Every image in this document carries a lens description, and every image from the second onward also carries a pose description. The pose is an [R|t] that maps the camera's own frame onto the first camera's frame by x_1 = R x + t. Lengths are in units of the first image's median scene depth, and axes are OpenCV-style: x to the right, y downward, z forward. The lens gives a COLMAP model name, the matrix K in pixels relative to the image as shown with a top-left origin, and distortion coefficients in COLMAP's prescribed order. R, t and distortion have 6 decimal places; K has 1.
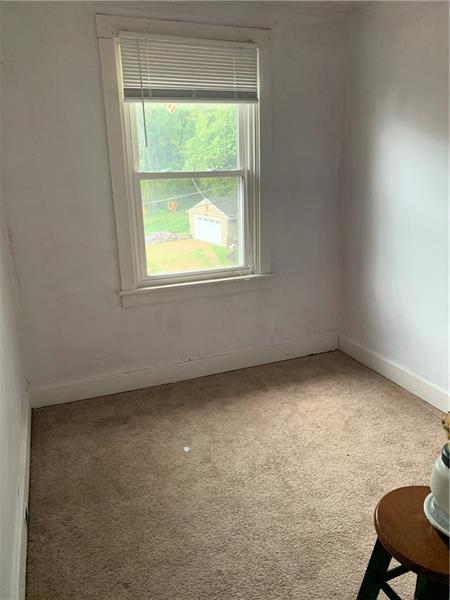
lens RADIAL K [[451.6, 0, 225.0], [0, 451.6, 300.0], [0, 0, 1]] dist [0.001859, -0.001756]
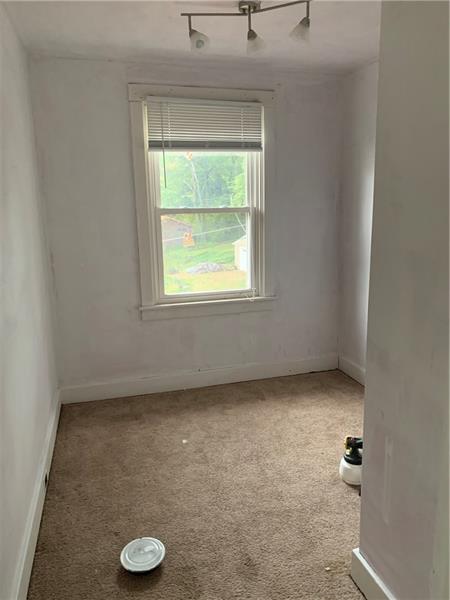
lens RADIAL K [[458.9, 0, 237.5], [0, 458.9, 301.2], [0, 0, 1]] dist [-0.001243, -0.001918]
pose [[0.995894, 0.028797, -0.085823, 0.125276], [-0.034791, 0.996998, -0.069178, 0.040185], [0.083573, 0.071879, 0.993906, -0.170744]]
